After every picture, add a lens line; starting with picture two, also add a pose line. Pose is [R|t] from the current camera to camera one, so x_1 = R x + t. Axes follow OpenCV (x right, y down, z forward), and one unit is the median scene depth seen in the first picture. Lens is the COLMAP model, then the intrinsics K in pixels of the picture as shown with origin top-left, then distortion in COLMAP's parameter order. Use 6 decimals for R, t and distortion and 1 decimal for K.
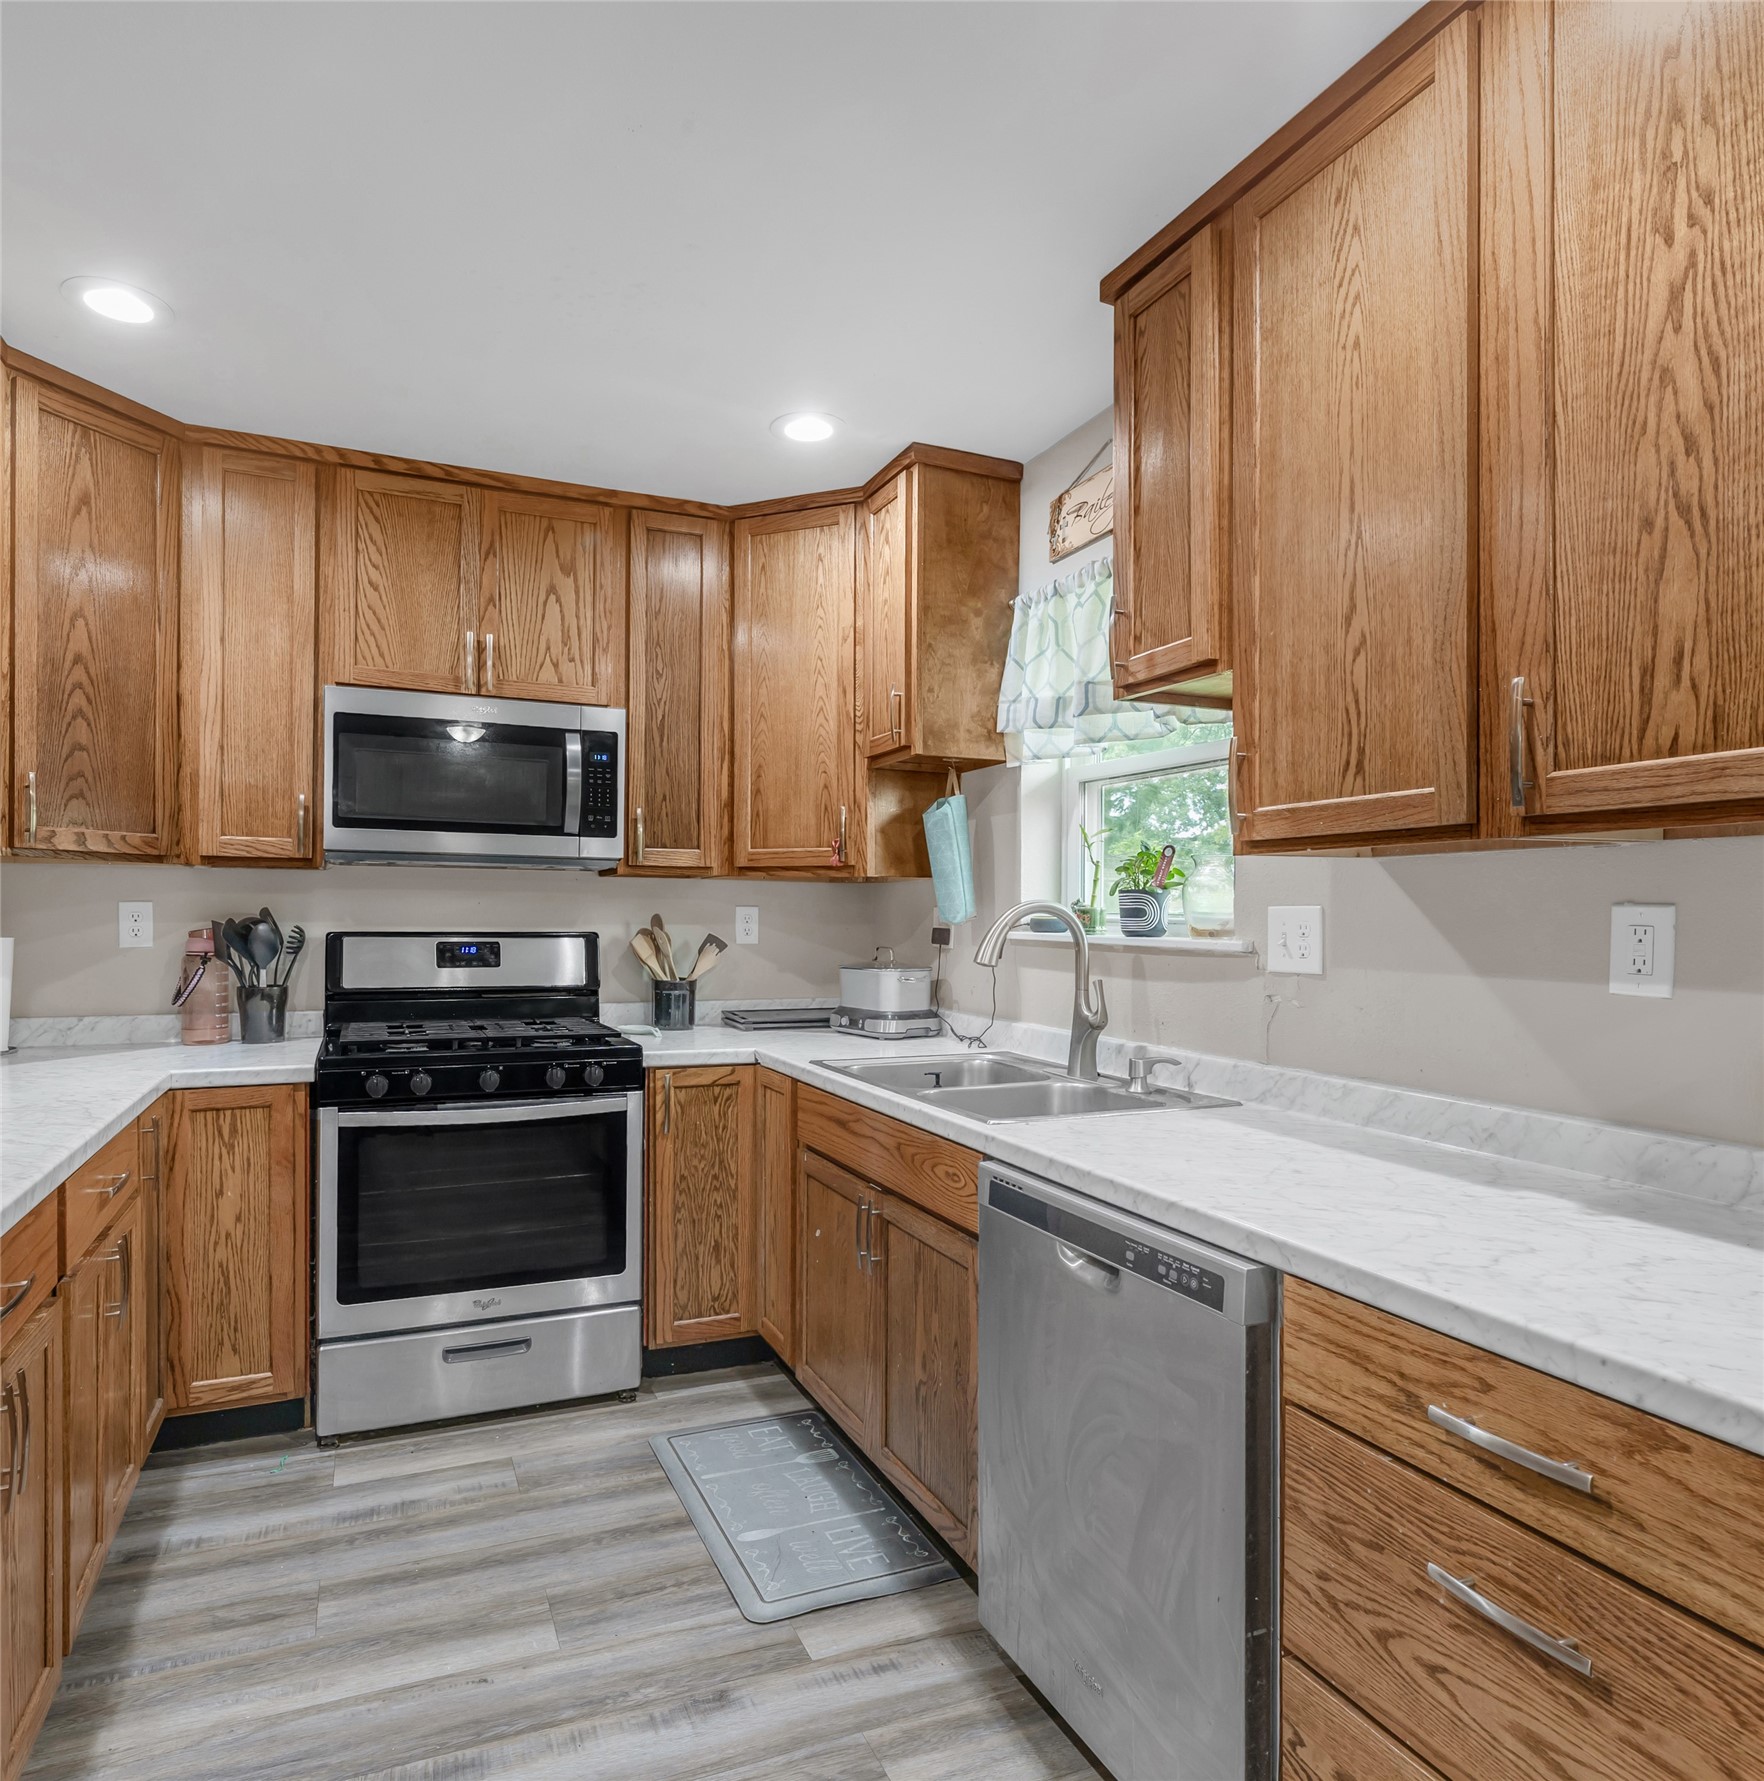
lens RADIAL K [[1113.2, 0, 826.5], [0, 1113.2, 920.8], [0, 0, 1]] dist [0.000682, -0.000724]
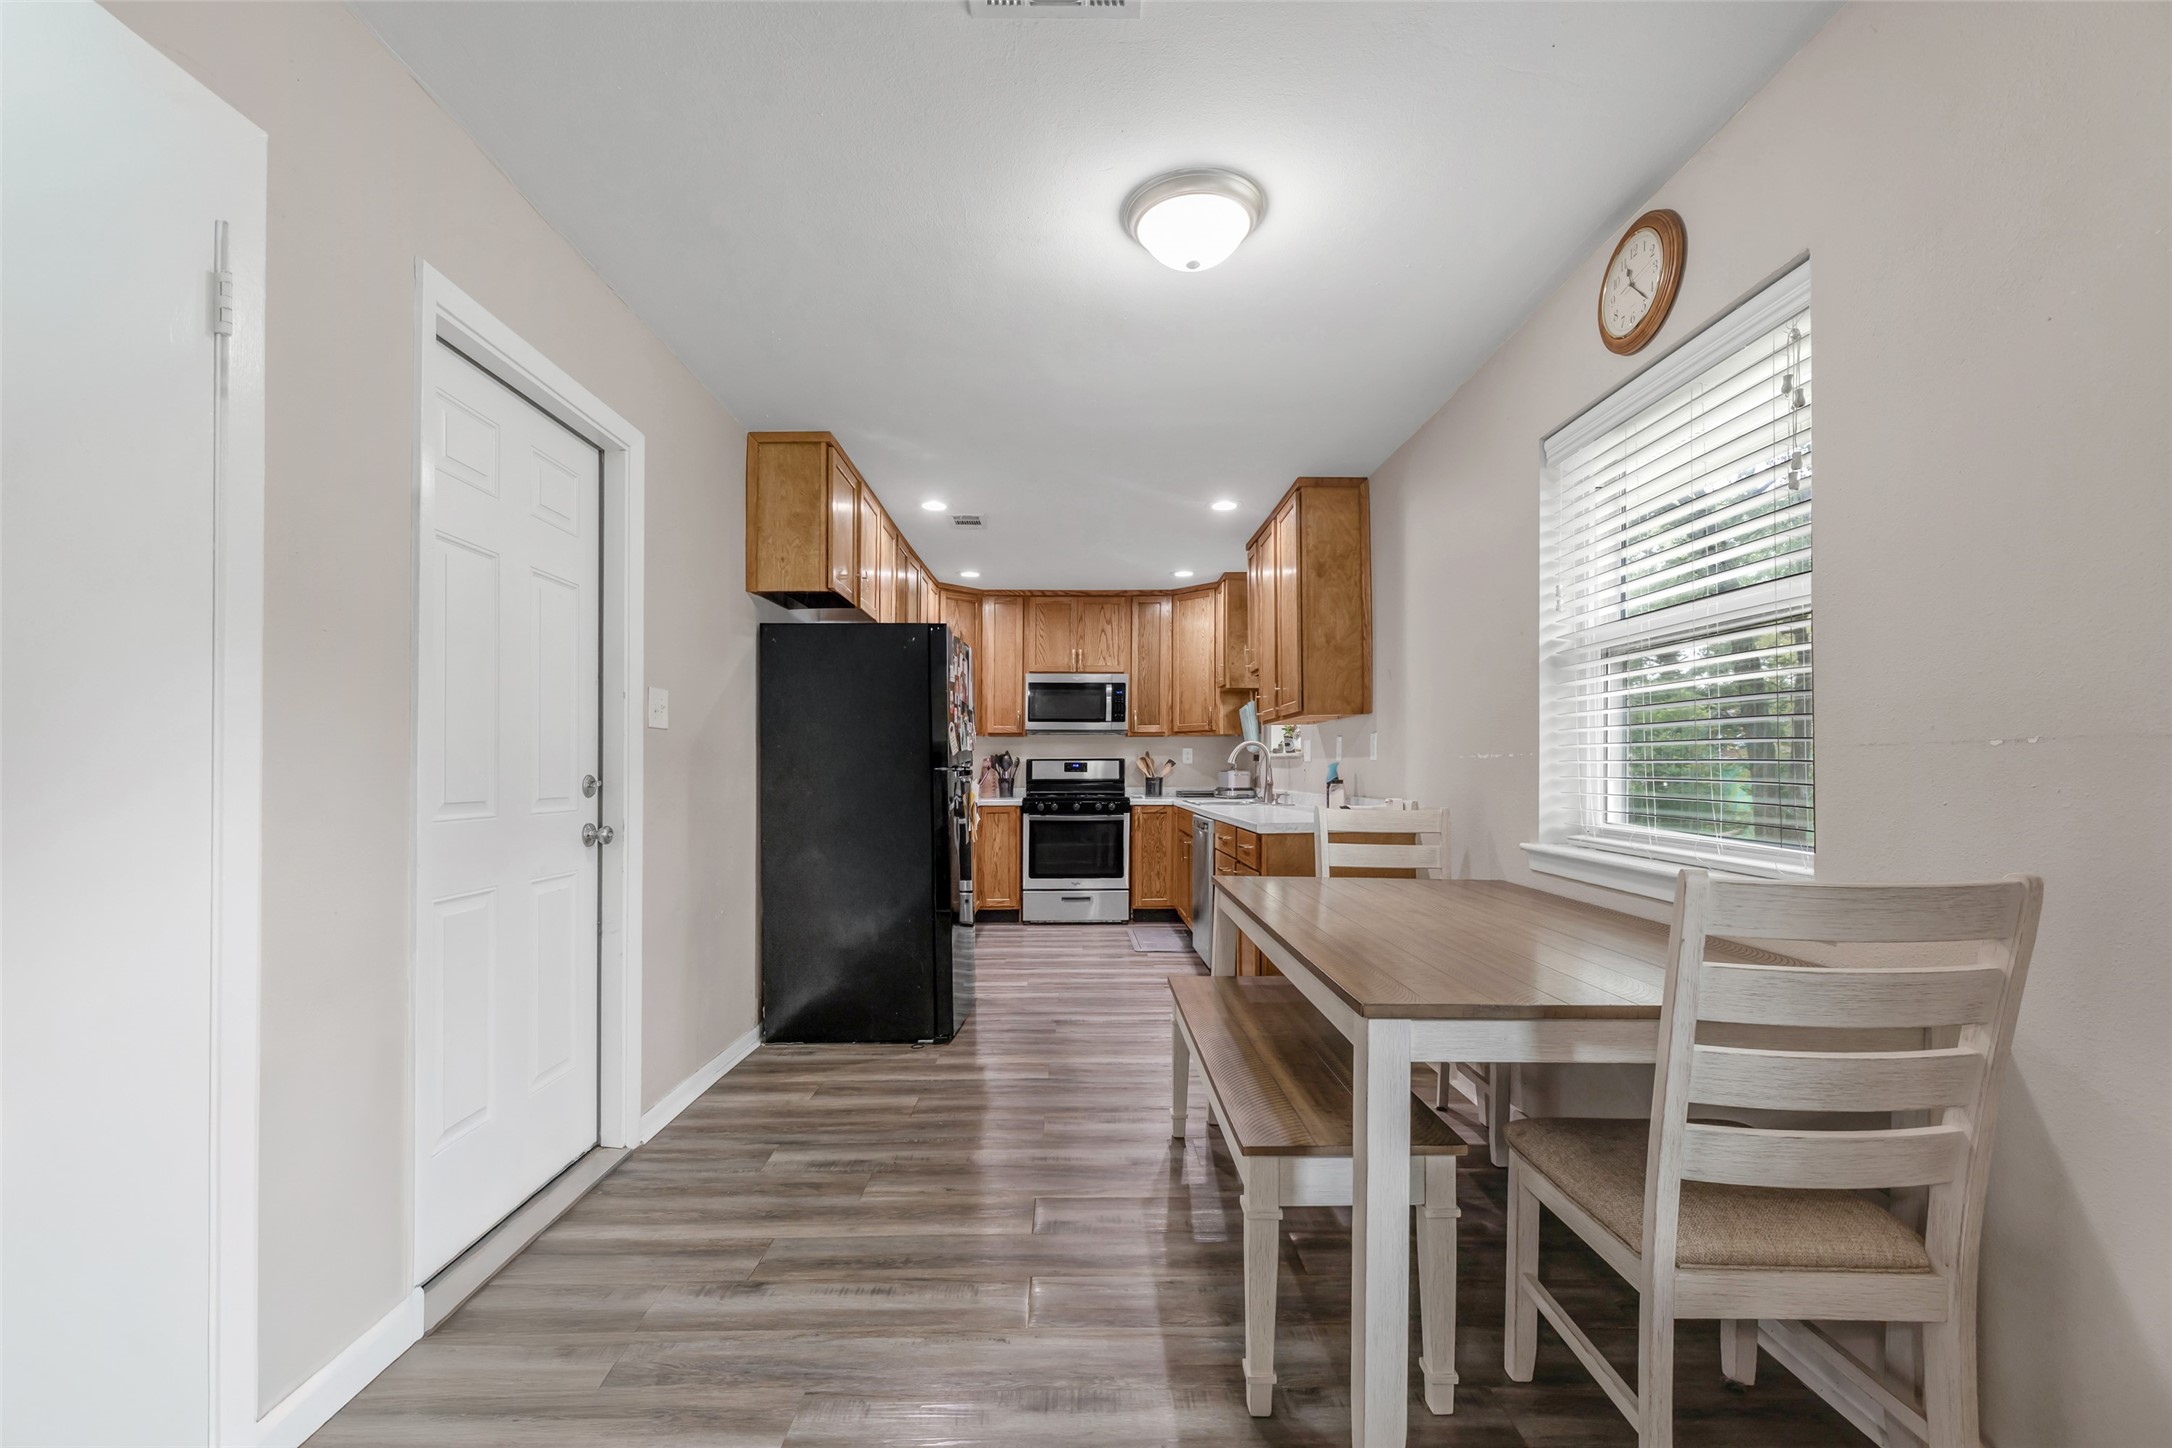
lens RADIAL K [[927.6, 0, 1100.9], [0, 927.6, 750.6], [0, 0, 1]] dist [0.000502, -0.000021]
pose [[0.935441, -0.015159, -0.353159, 0.577360], [0.004303, 0.999494, -0.031503, 0.068459], [0.353458, 0.027949, 0.935033, -1.173084]]
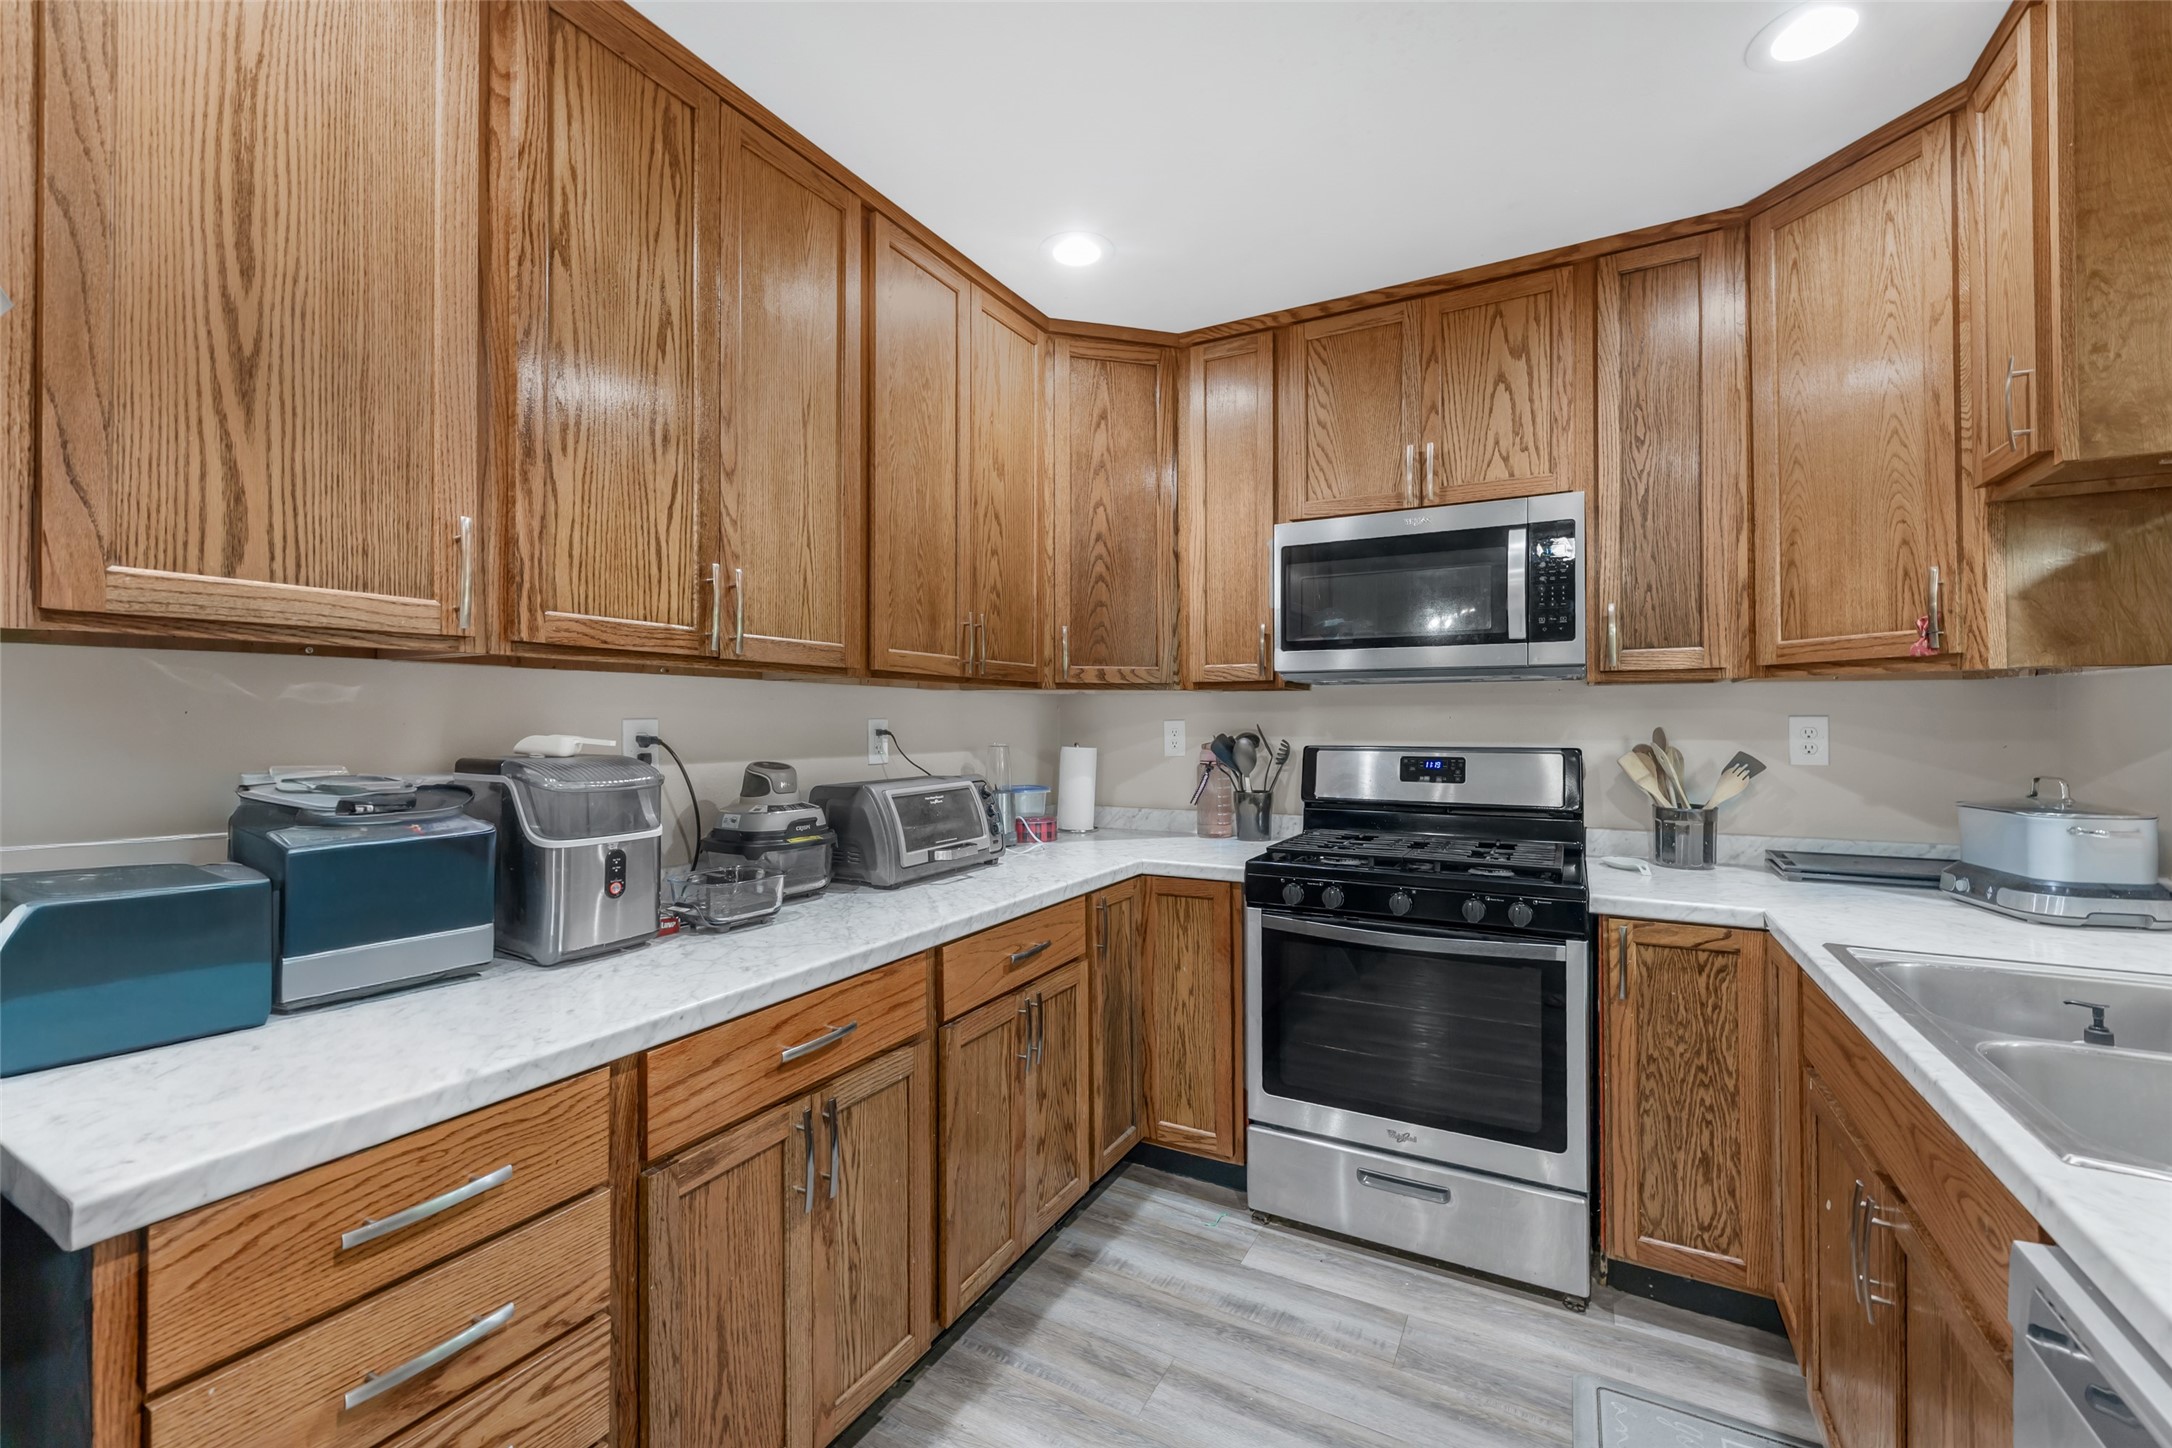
lens RADIAL K [[902.2, 0, 1083.6], [0, 902.2, 716.0], [0, 0, 1]] dist [0.000026, -0.000117]
pose [[0.628489, -0.014999, -0.777674, 0.123585], [0.003449, 0.999858, -0.016496, -0.005719], [0.777811, 0.007685, 0.628452, 0.278117]]
